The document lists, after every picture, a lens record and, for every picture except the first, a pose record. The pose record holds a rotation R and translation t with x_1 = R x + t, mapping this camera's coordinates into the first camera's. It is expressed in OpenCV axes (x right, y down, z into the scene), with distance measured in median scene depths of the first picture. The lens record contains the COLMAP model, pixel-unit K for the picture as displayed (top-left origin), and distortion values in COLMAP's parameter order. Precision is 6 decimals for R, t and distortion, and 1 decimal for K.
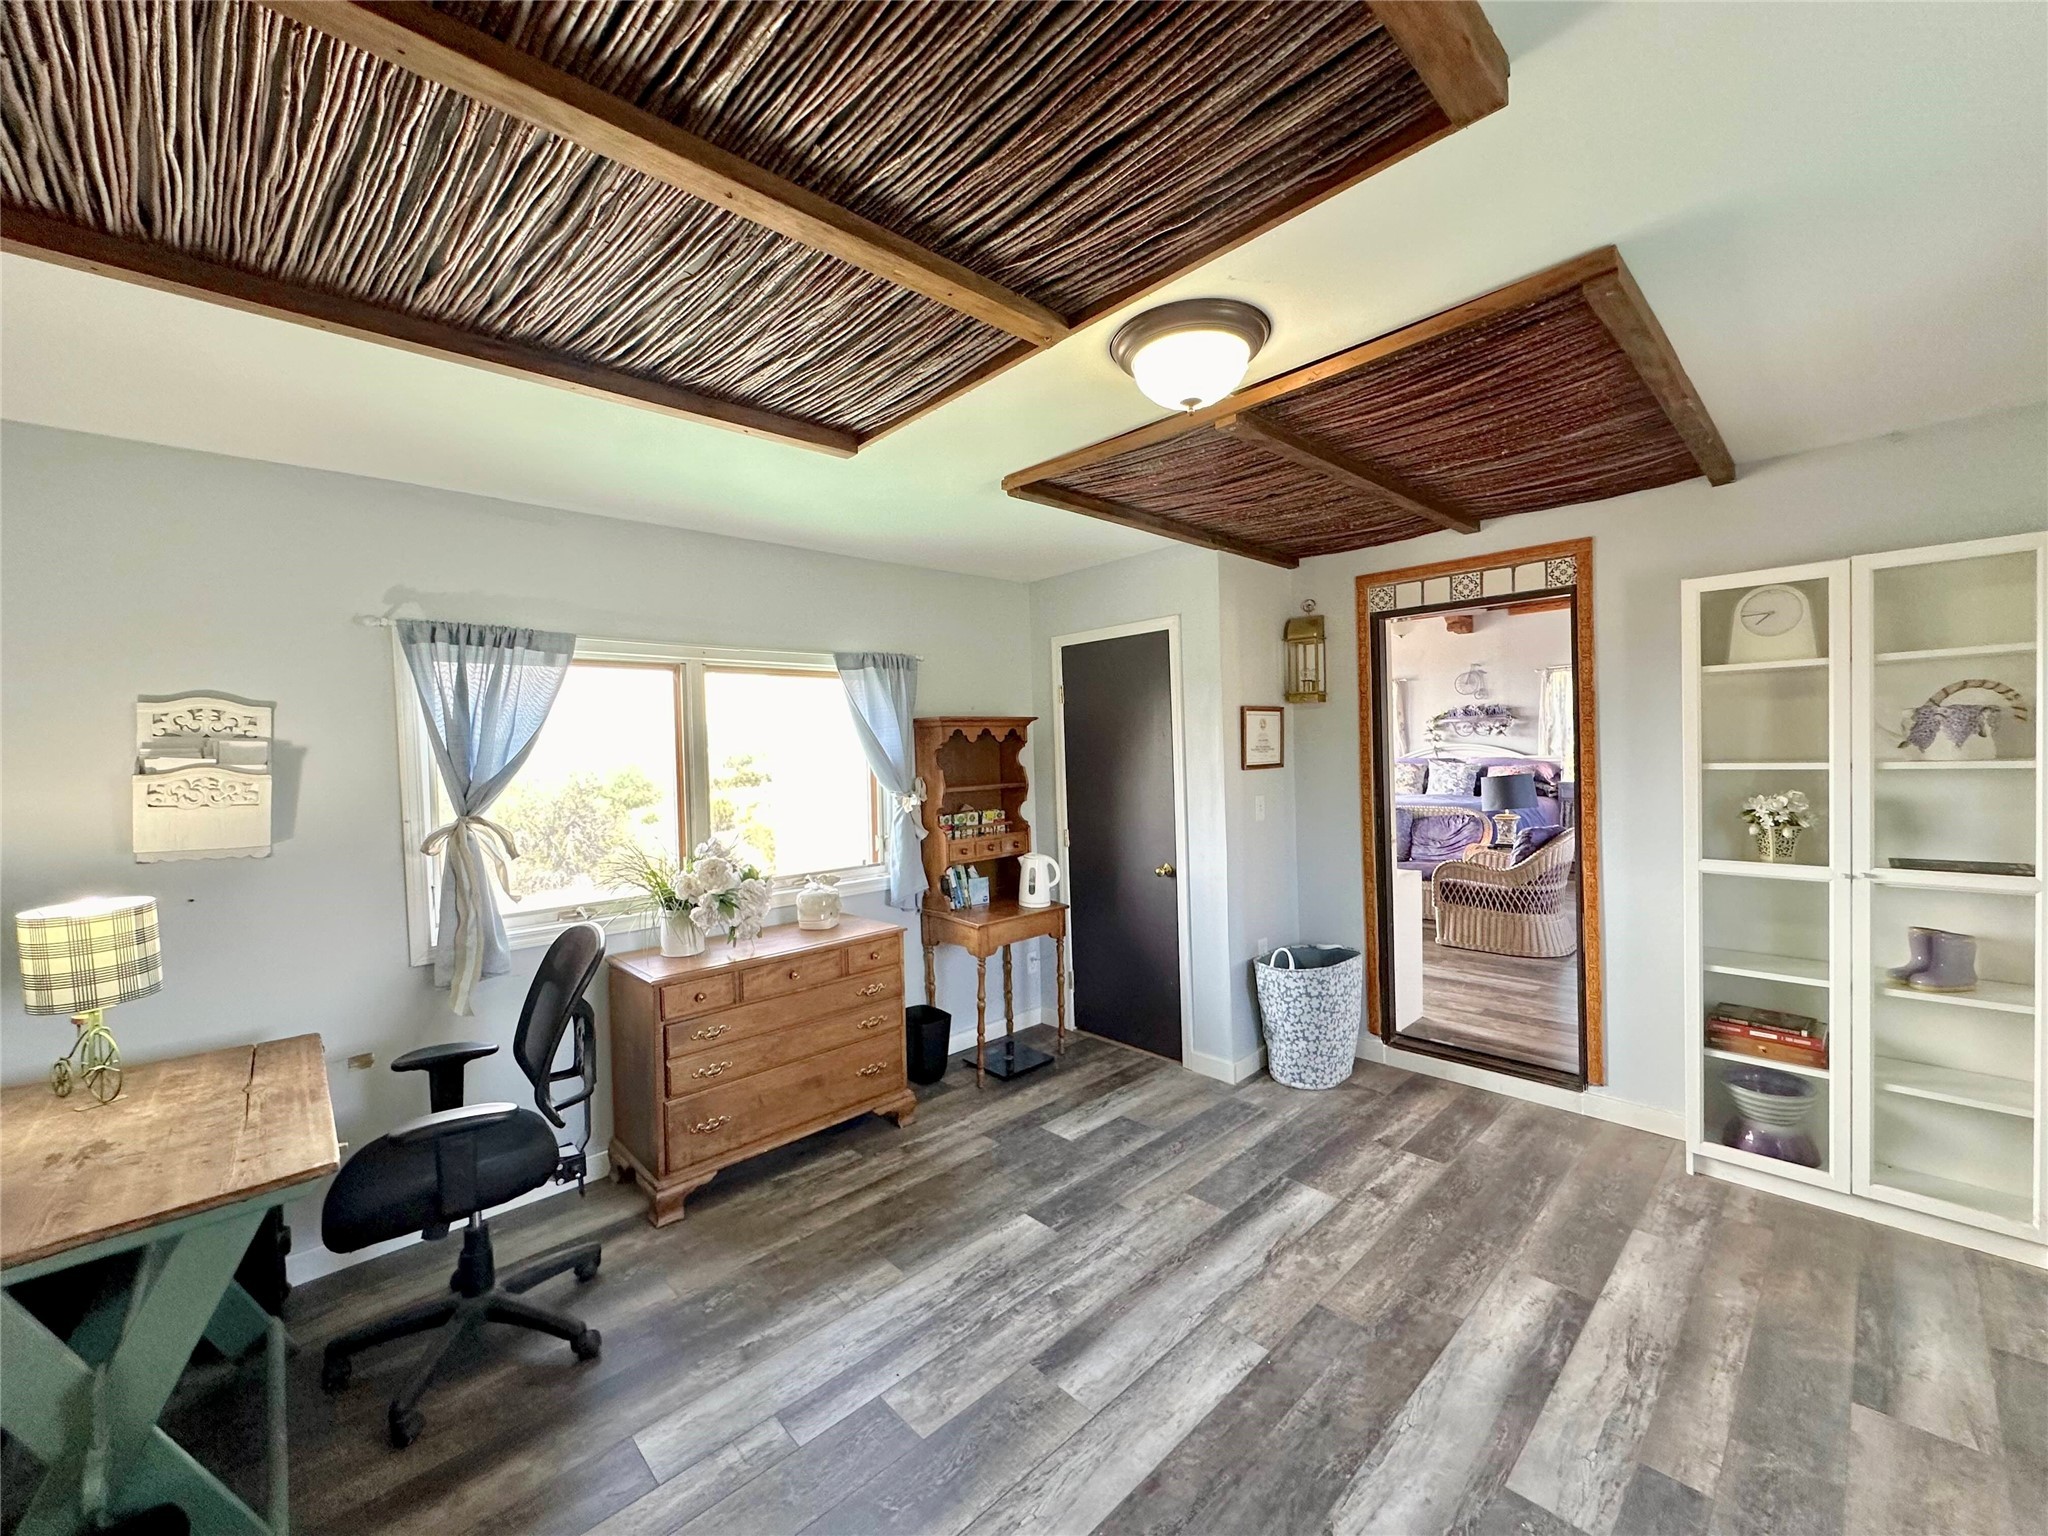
lens RADIAL K [[822.6, 0, 1026.0], [0, 822.6, 768.0], [0, 0, 1]] dist [0.002099, 0.000385]
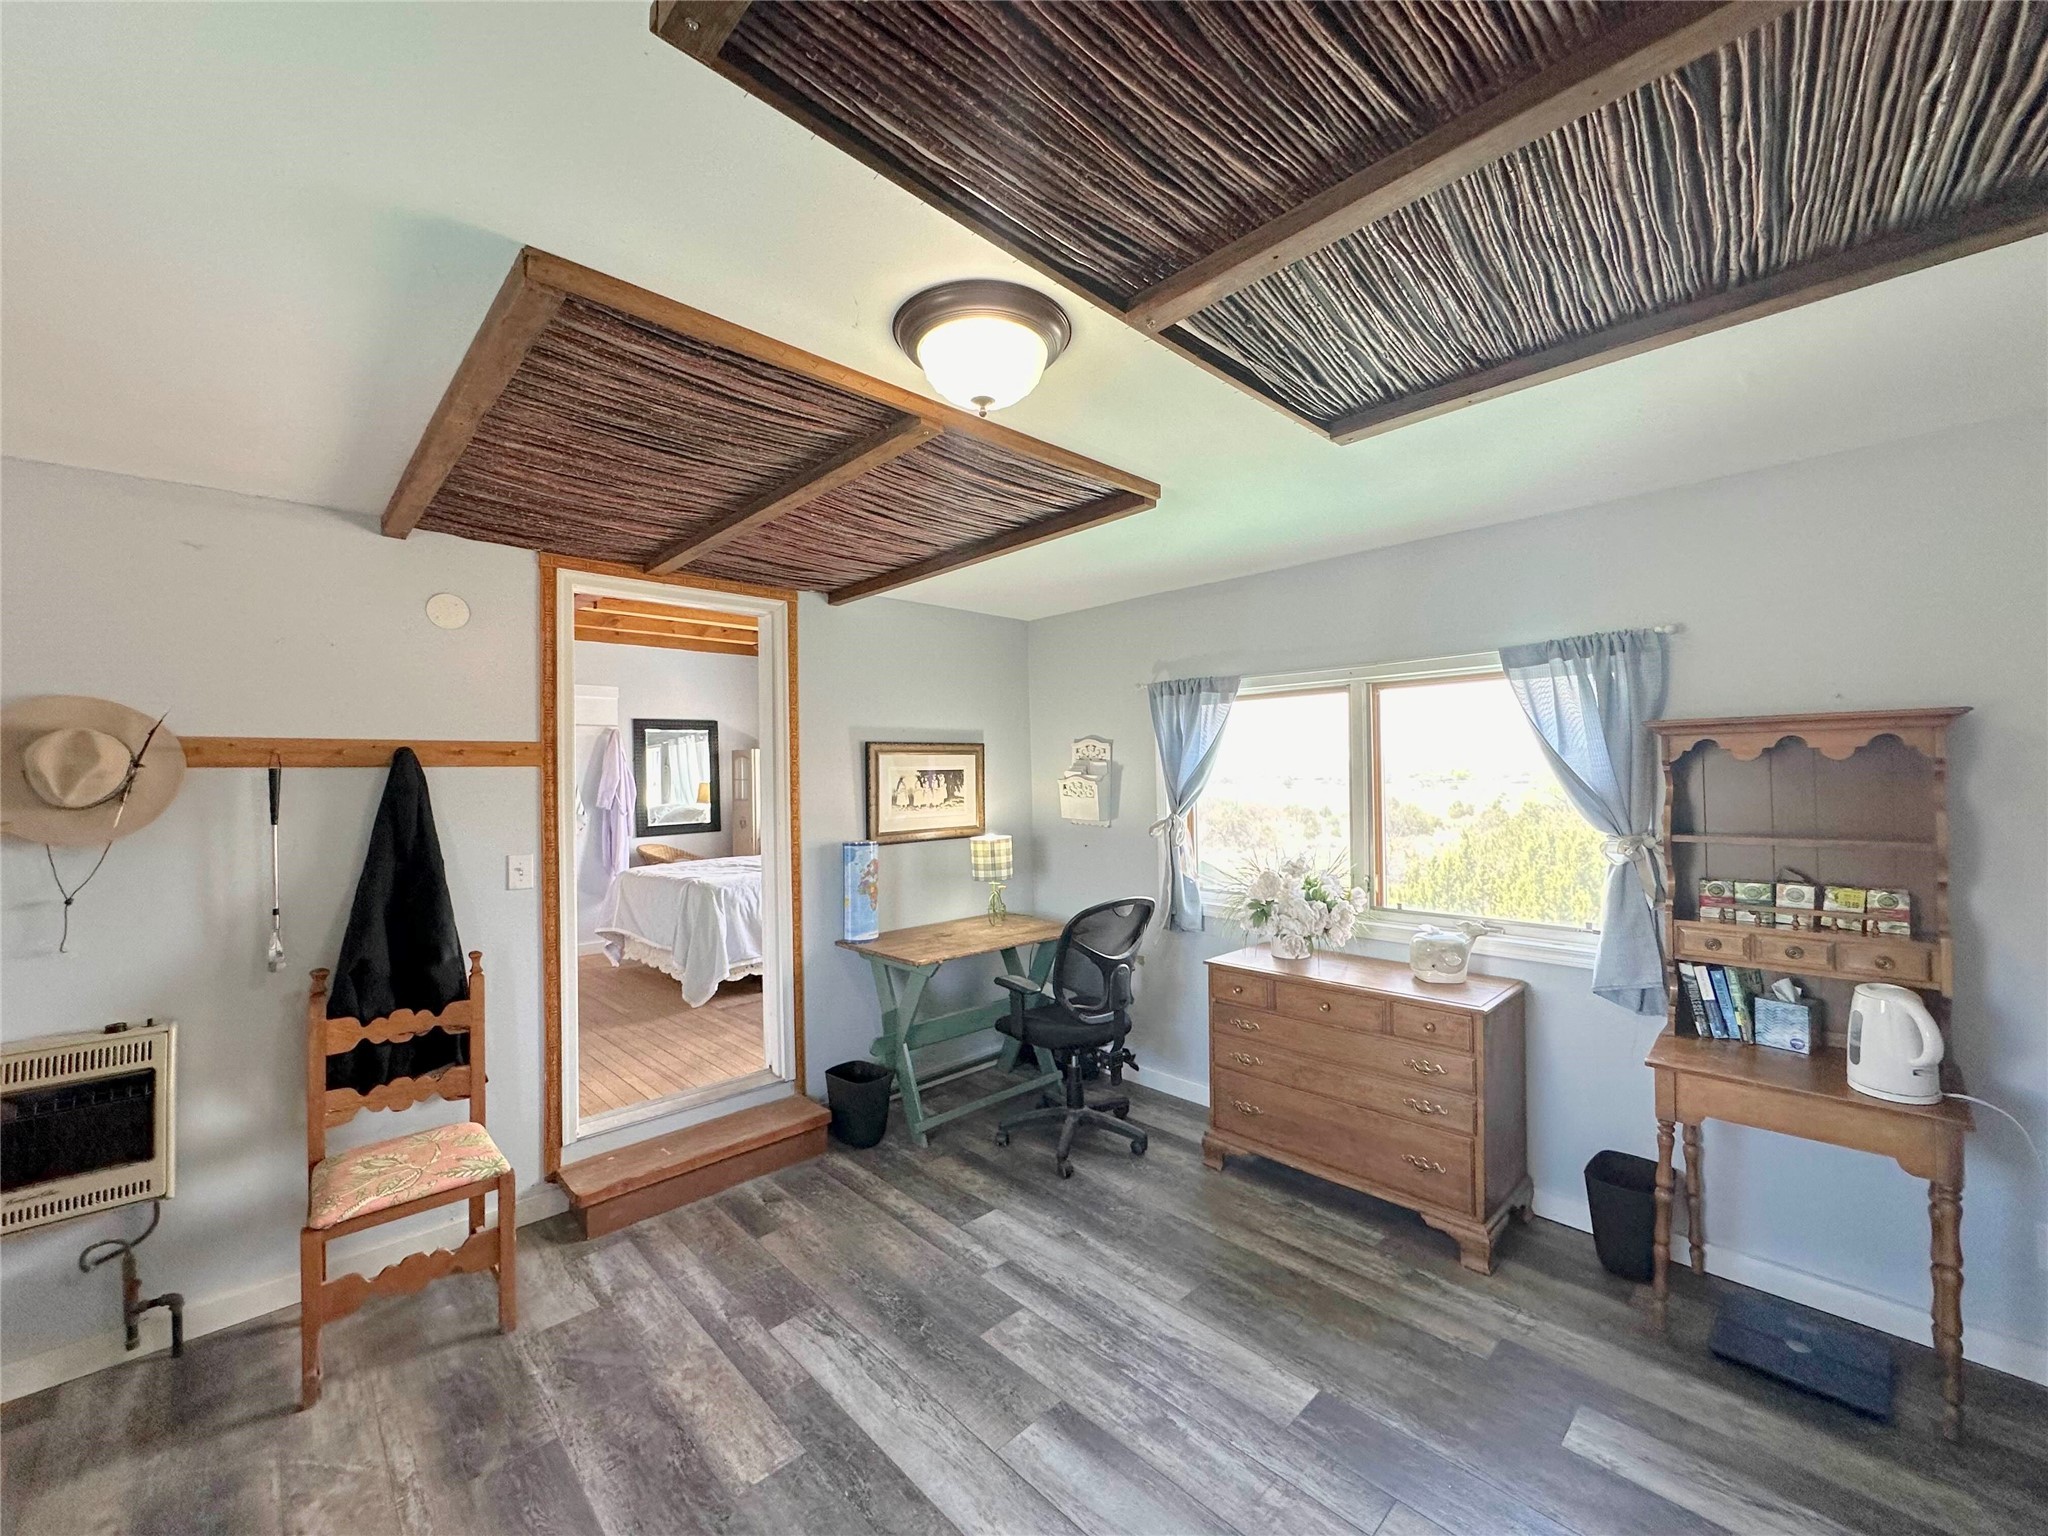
lens RADIAL K [[822.6, 0, 1023.2], [0, 822.6, 771.1], [0, 0, 1]] dist [0.002099, 0.000385]
pose [[-0.001034, 0.025395, -0.999677, 0.702158], [-0.009710, 0.999630, 0.025403, -0.046429], [0.999952, 0.009734, -0.000787, 0.675962]]
